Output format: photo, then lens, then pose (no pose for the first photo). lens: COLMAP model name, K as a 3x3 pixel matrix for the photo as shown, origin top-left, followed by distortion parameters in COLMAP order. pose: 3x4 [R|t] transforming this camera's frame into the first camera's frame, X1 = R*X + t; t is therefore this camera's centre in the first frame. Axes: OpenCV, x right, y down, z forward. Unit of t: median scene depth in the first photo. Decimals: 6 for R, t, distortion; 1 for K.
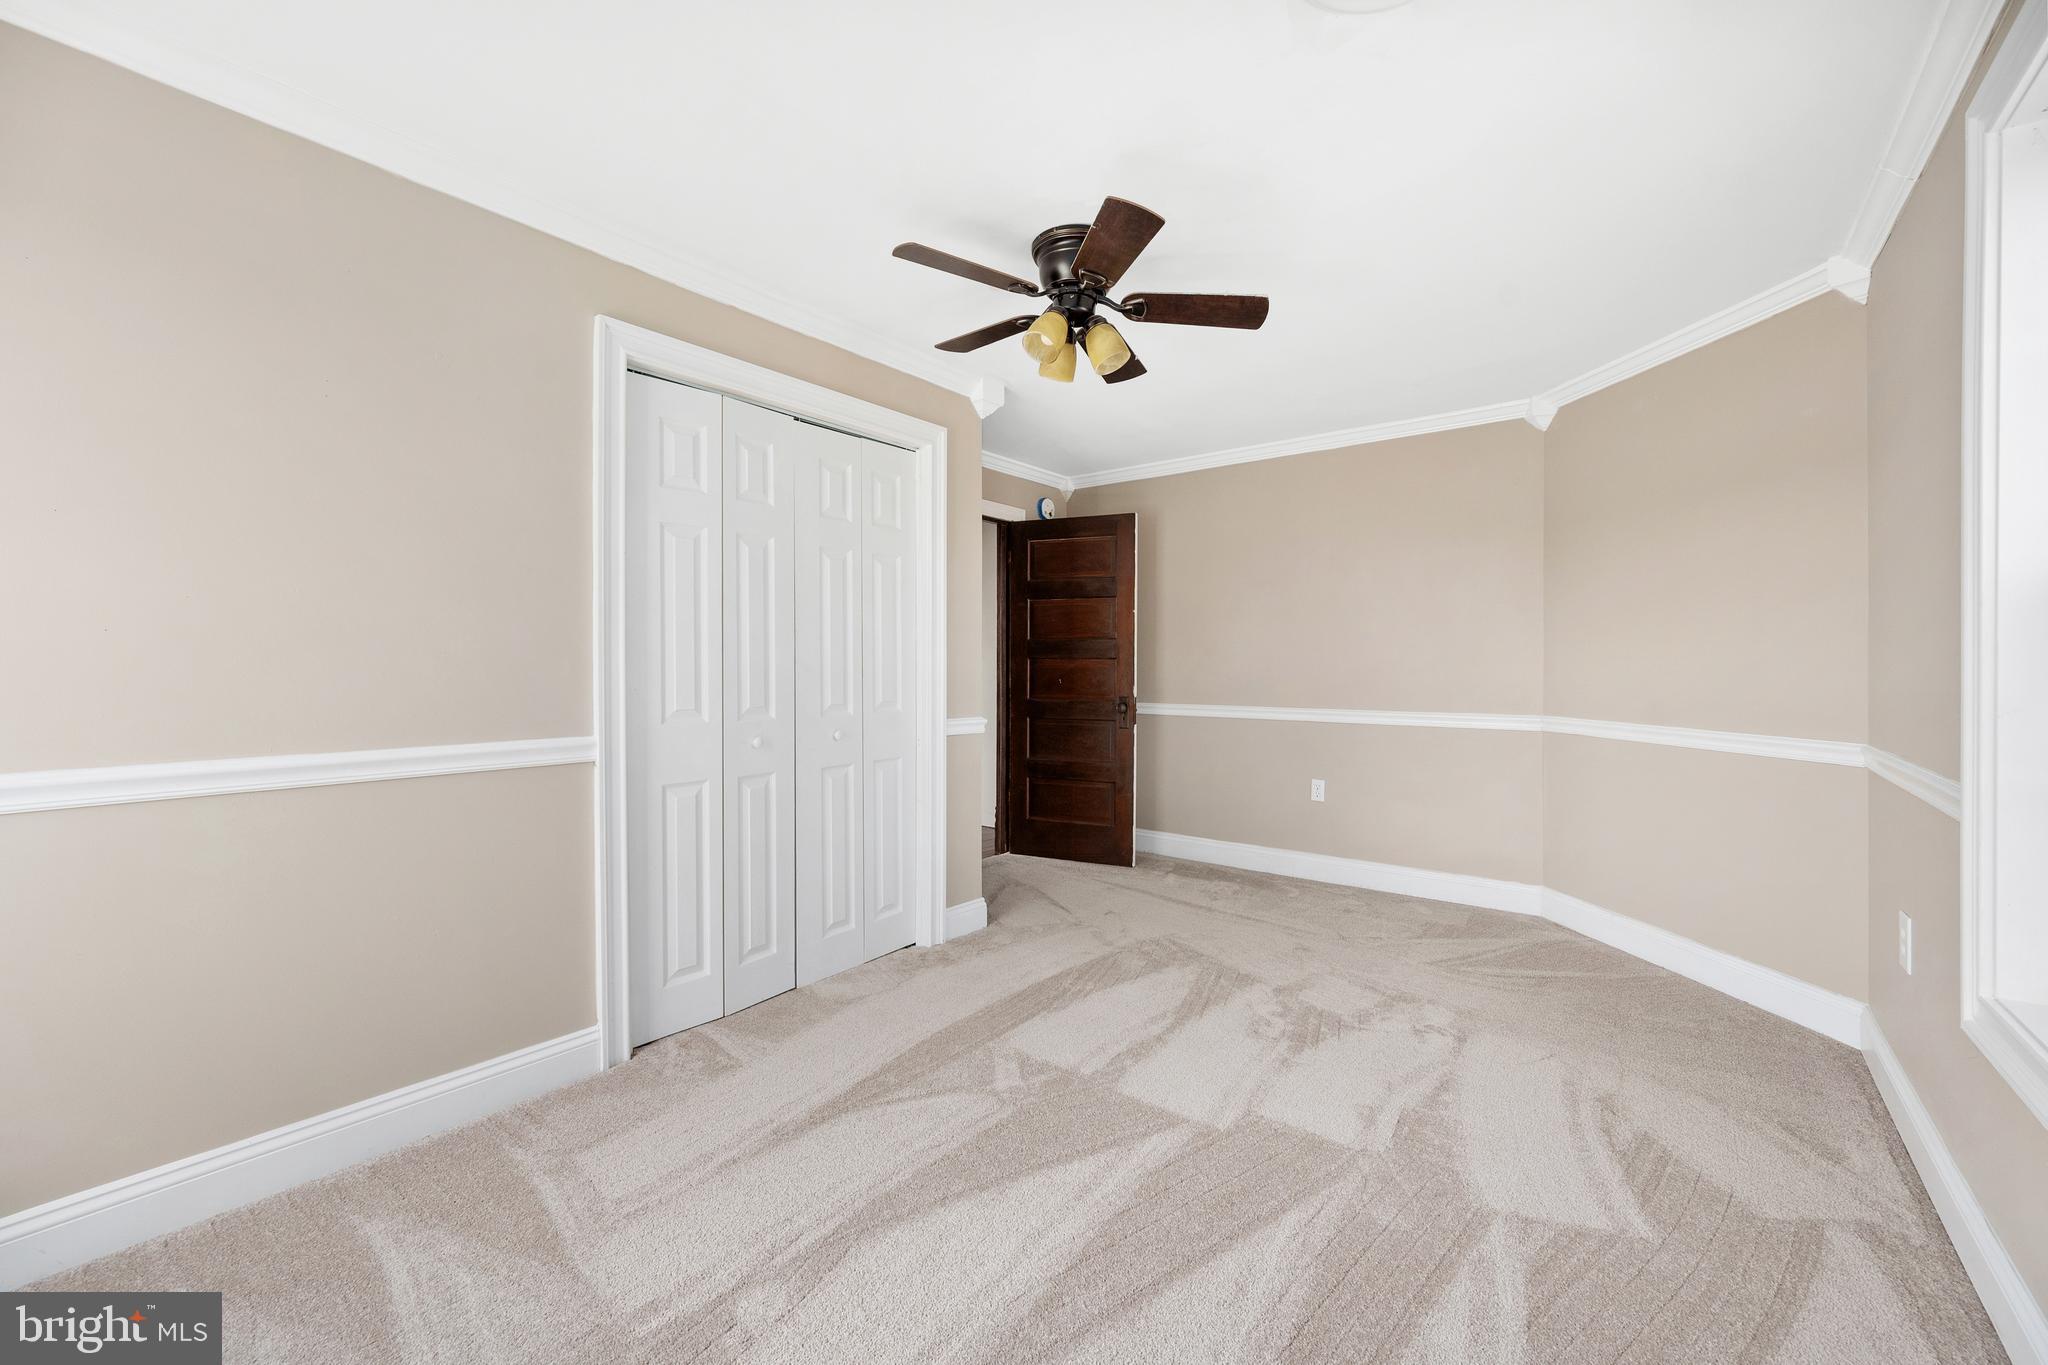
lens RADIAL K [[833.5, 0, 1026.8], [0, 833.5, 678.9], [0, 0, 1]] dist [0.004417, 0.001053]
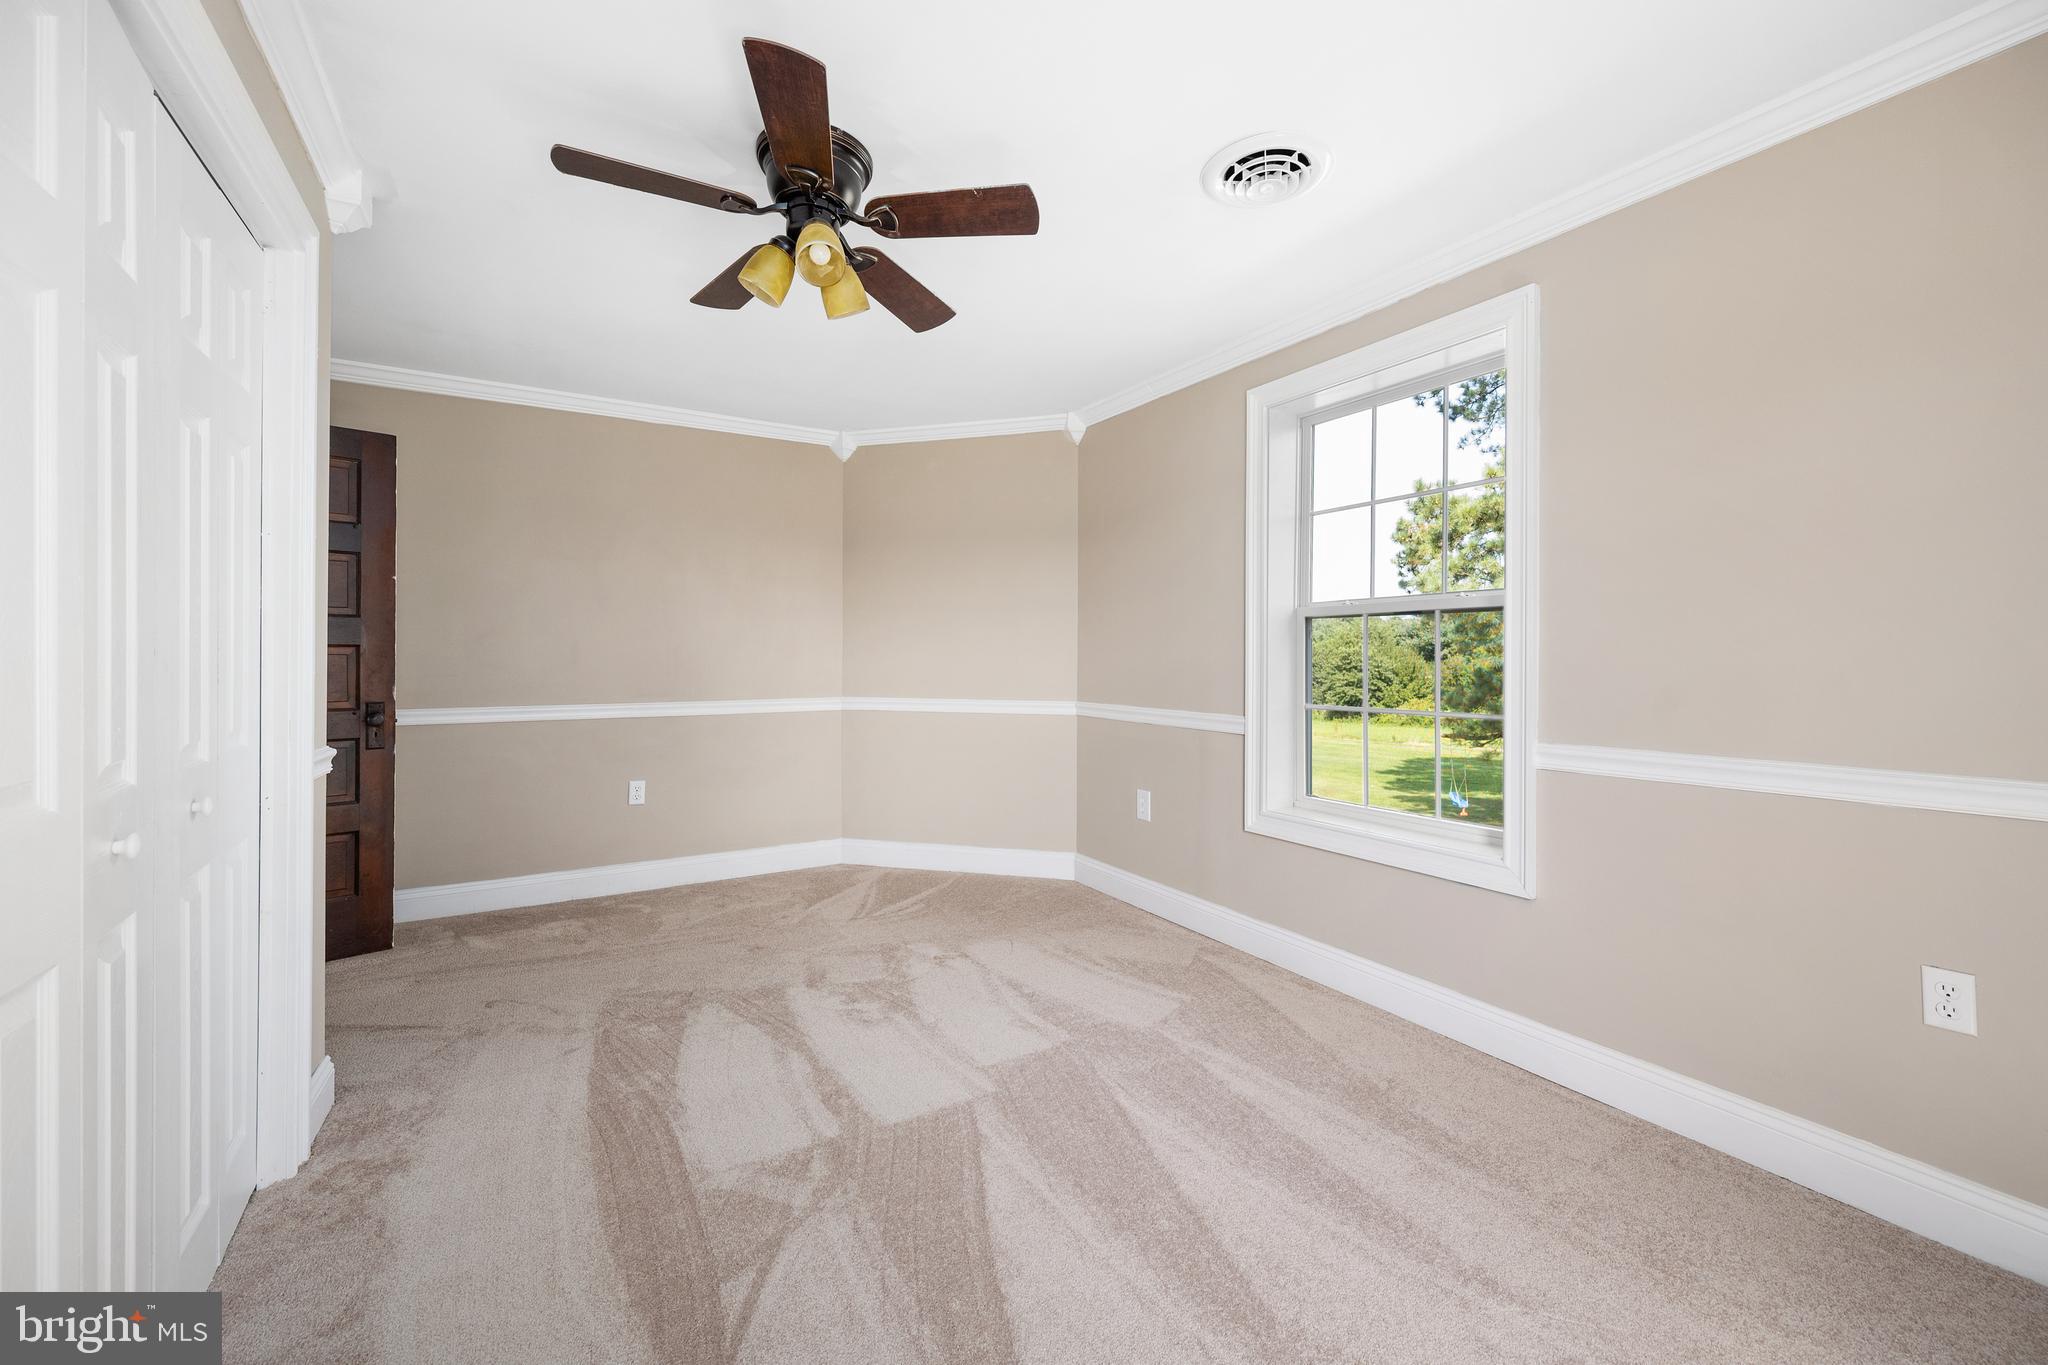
lens RADIAL K [[833.5, 0, 1025.1], [0, 833.5, 674.0], [0, 0, 1]] dist [0.004417, 0.001053]
pose [[0.345663, -0.022594, 0.938087, -0.518275], [0.014549, 0.999719, 0.018718, -0.010275], [-0.938246, 0.007178, 0.345894, 0.409447]]
